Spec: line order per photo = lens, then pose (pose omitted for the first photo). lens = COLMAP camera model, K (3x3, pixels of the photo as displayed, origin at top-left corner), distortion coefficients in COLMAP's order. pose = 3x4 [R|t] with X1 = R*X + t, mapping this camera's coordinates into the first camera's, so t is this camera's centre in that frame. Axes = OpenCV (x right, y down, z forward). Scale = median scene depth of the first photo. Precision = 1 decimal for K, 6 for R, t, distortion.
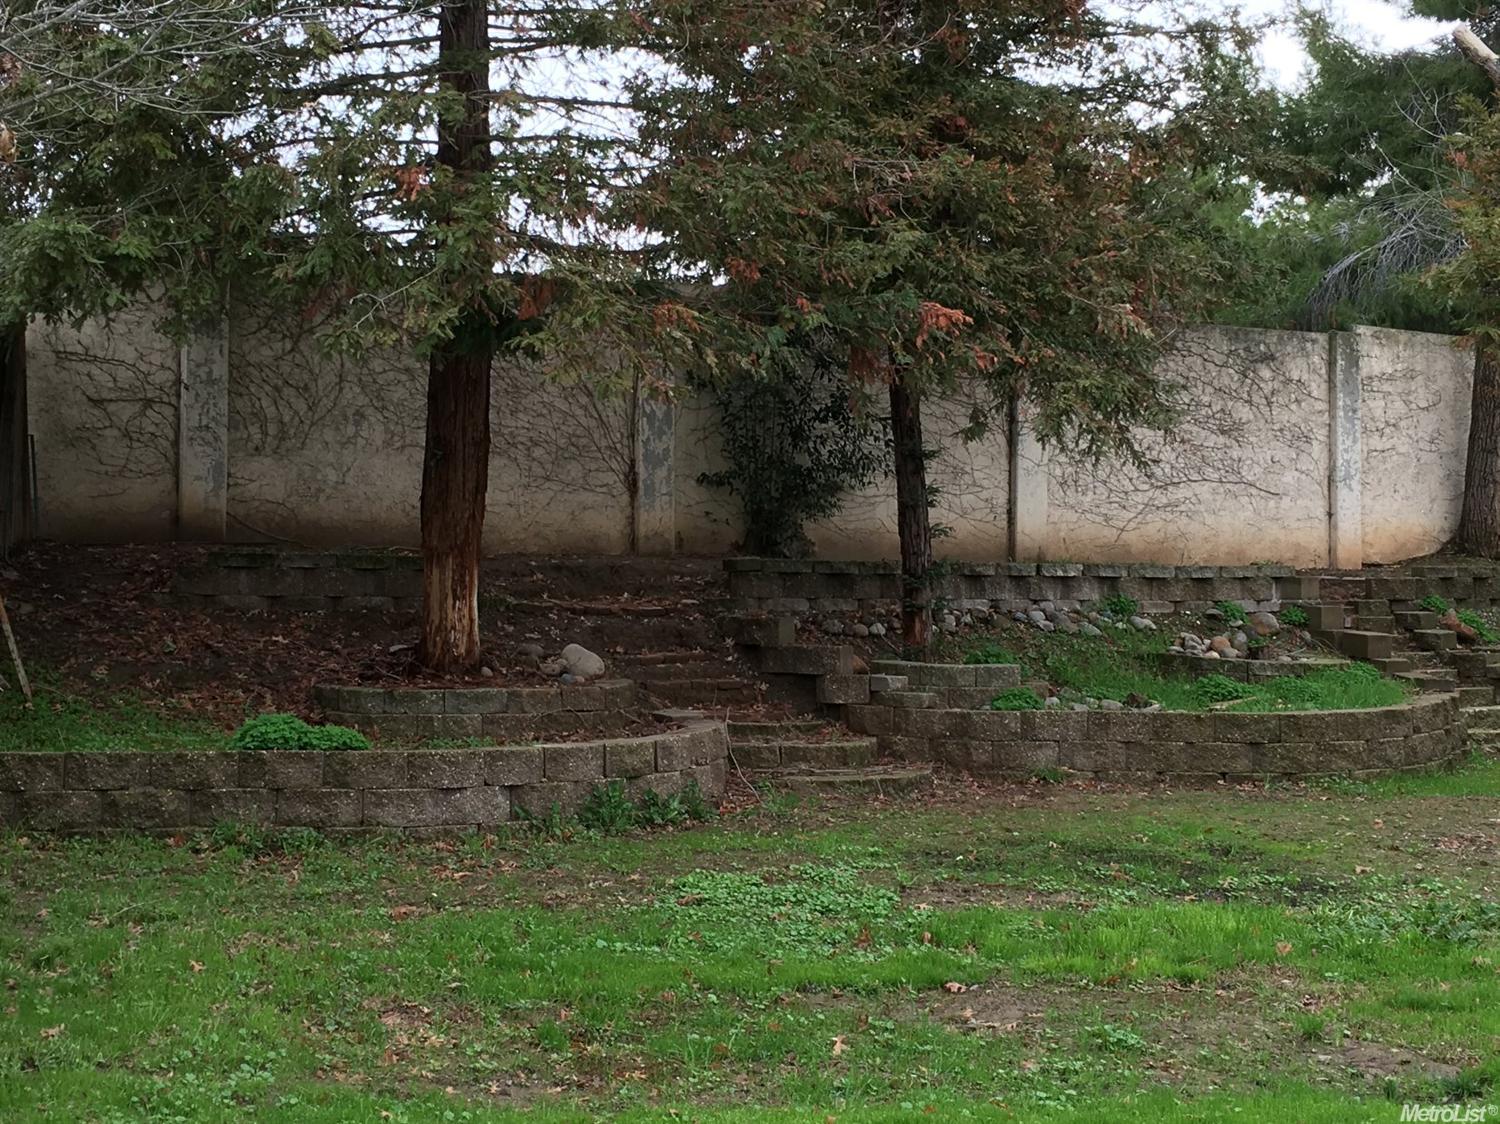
lens RADIAL K [[2532.6, 0, 751.4], [0, 2532.6, 549.9], [0, 0, 1]] dist [0.032465, 0.000000]
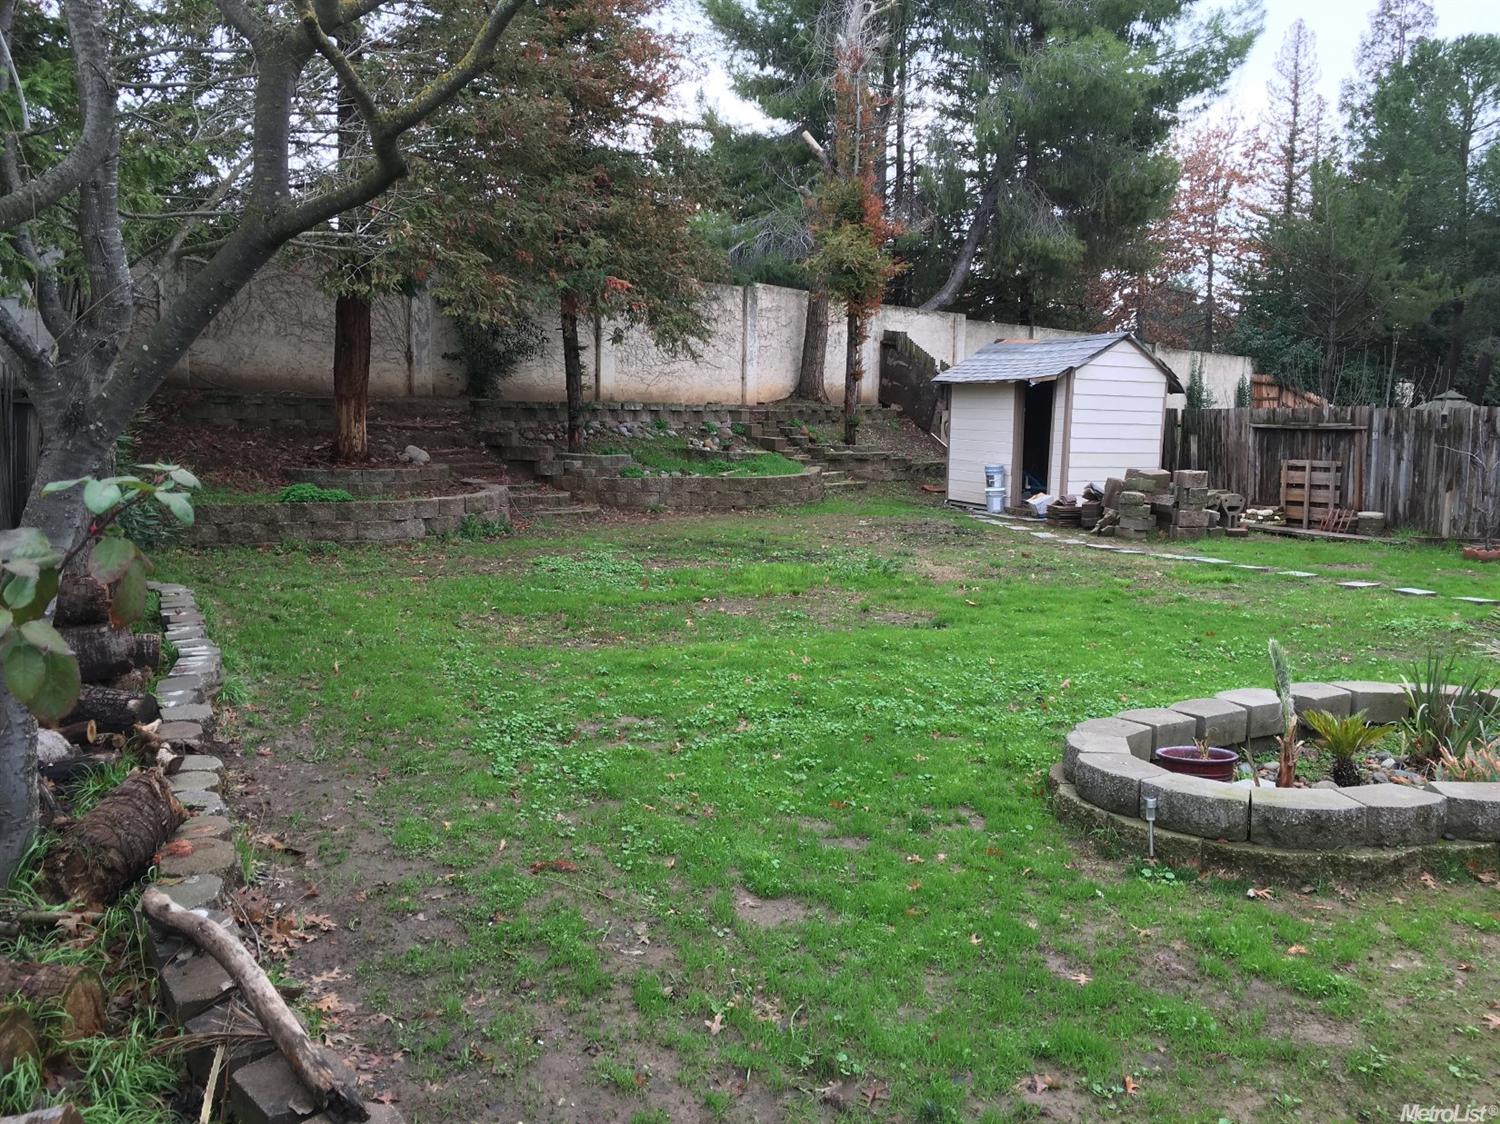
lens RADIAL K [[2532.6, 0, 748.3], [0, 2532.6, 566.4], [0, 0, 1]] dist [0.032465, 0.000000]
pose [[0.874340, -0.028505, 0.484477, -0.767809], [-0.018421, 0.995605, 0.091823, -0.051358], [-0.484965, -0.089209, 0.869972, -0.780826]]
